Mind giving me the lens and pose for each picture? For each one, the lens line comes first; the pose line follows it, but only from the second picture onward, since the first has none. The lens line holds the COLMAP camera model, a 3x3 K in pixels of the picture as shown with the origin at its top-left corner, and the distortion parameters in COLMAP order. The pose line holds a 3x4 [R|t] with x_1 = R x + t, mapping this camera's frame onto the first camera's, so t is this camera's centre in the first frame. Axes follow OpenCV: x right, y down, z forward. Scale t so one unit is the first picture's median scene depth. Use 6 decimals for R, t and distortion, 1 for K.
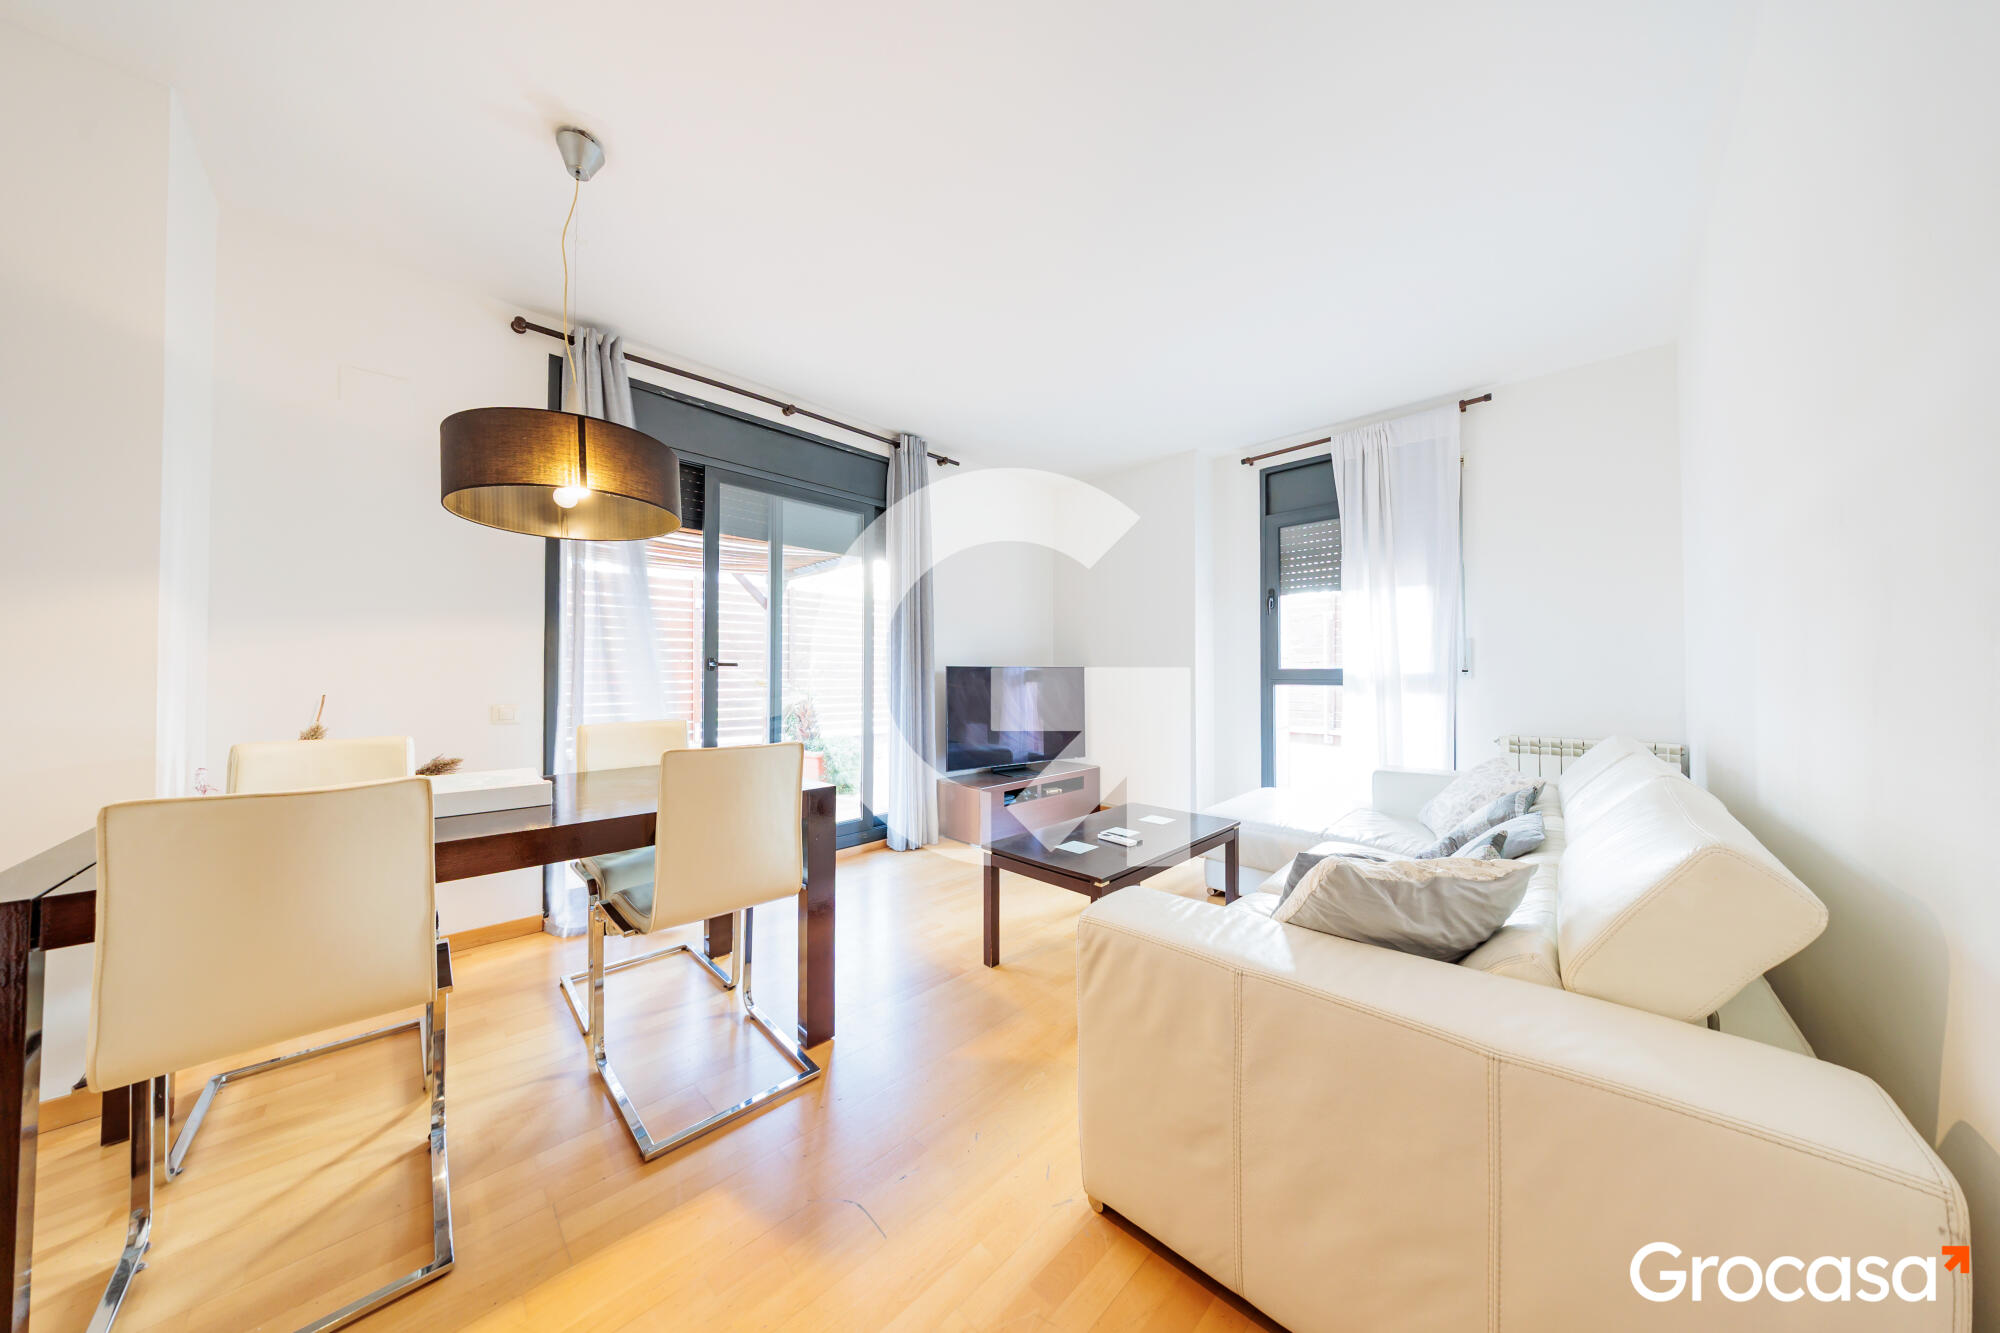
lens RADIAL K [[594.3, 0, 1000.0], [0, 594.3, 666.5], [0, 0, 1]] dist [0.009843, -0.000023]
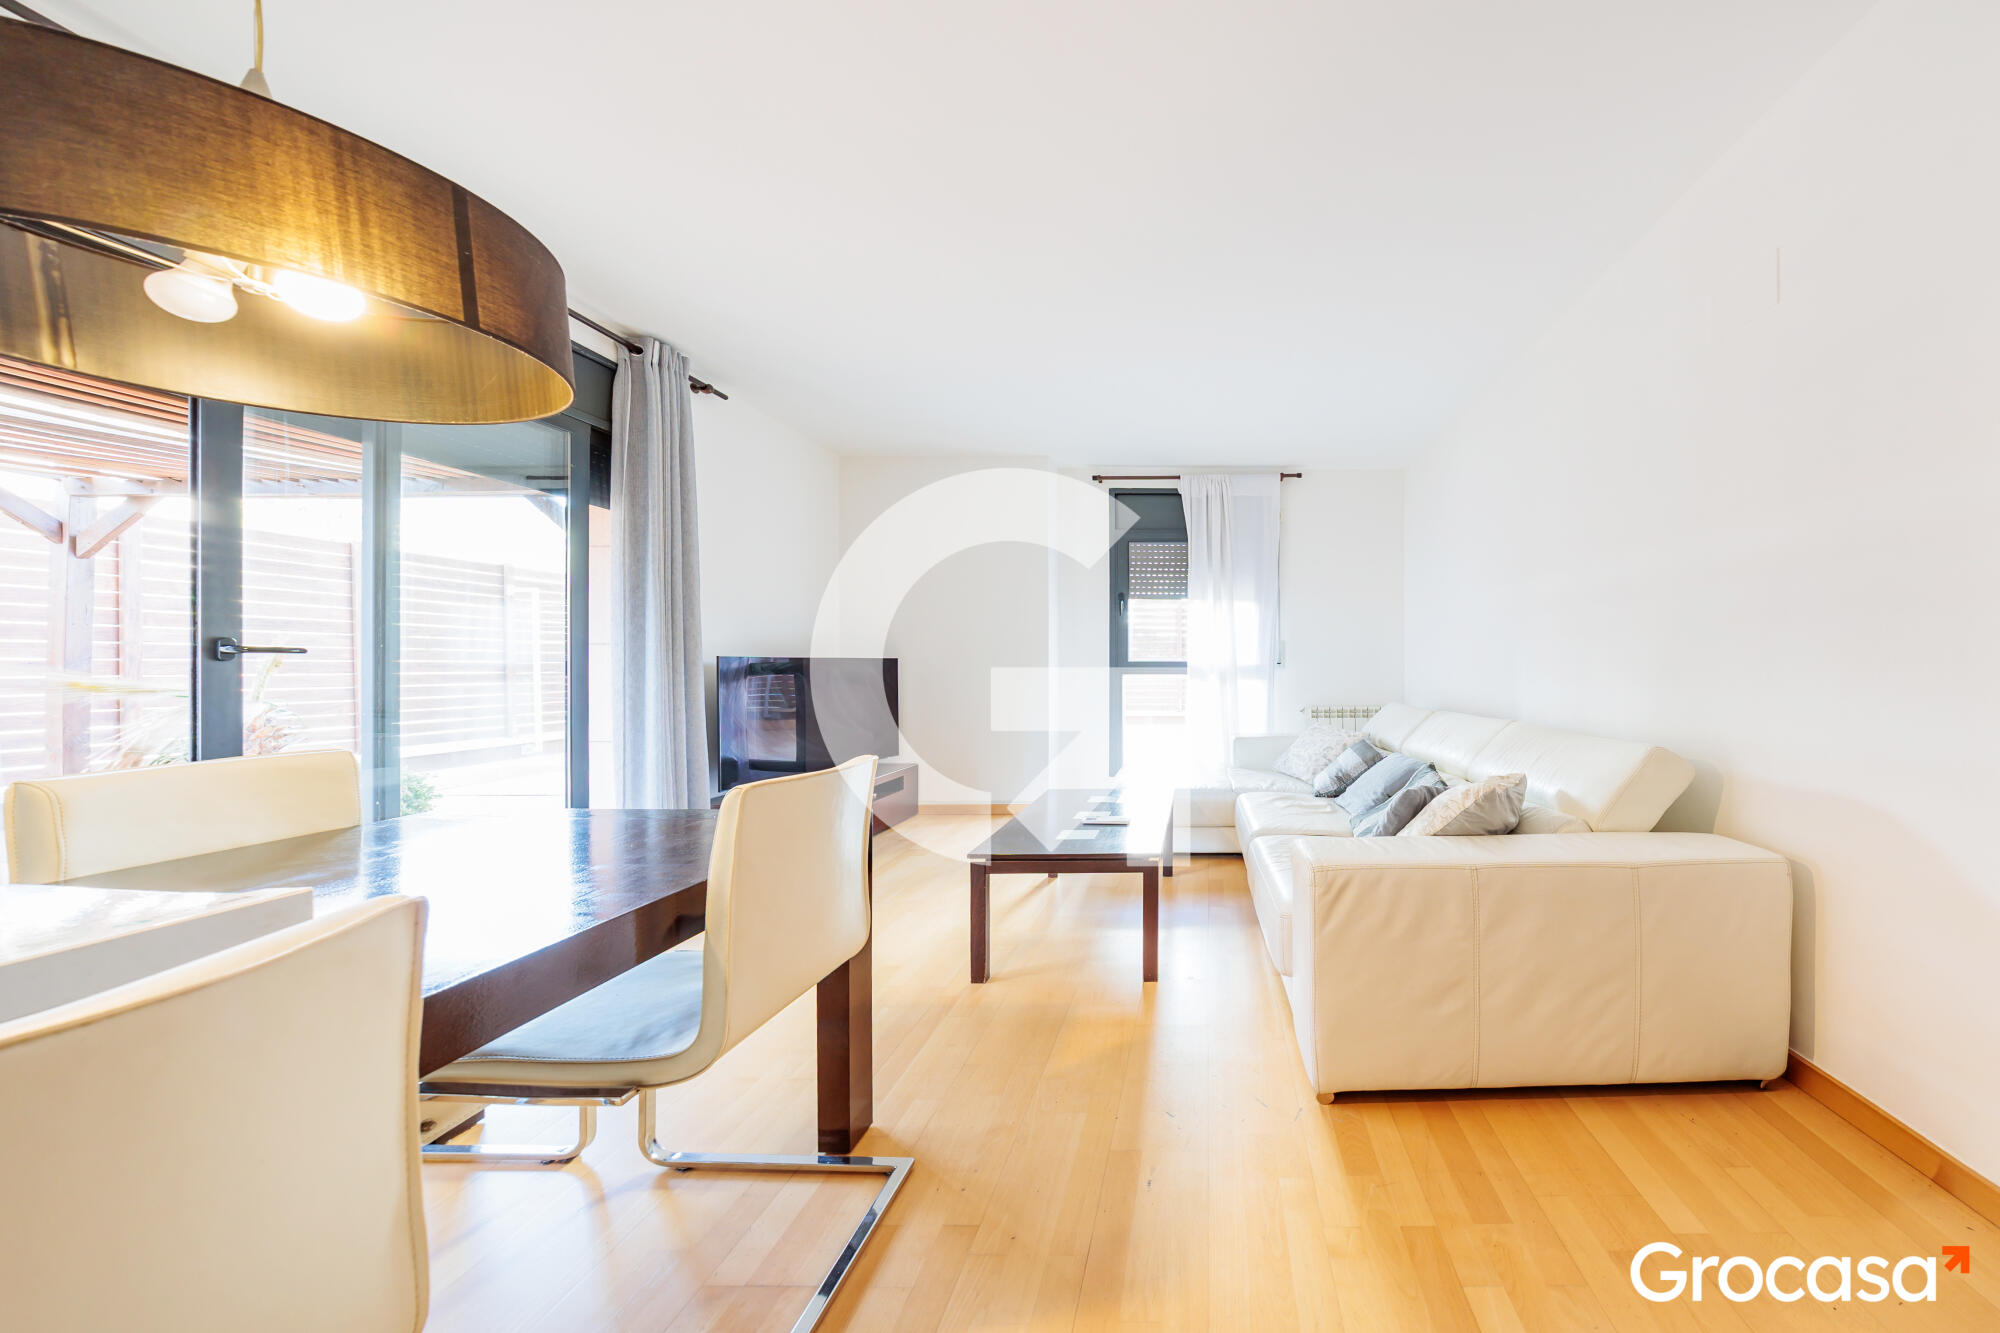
lens RADIAL K [[636.8, 0, 1000.0], [0, 636.8, 666.5], [0, 0, 1]] dist [0.012330, -0.000065]
pose [[0.769692, -0.001865, 0.638412, -0.593888], [-0.006042, 0.999930, 0.010206, 0.002877], [-0.638386, -0.011712, 0.769627, 0.212332]]
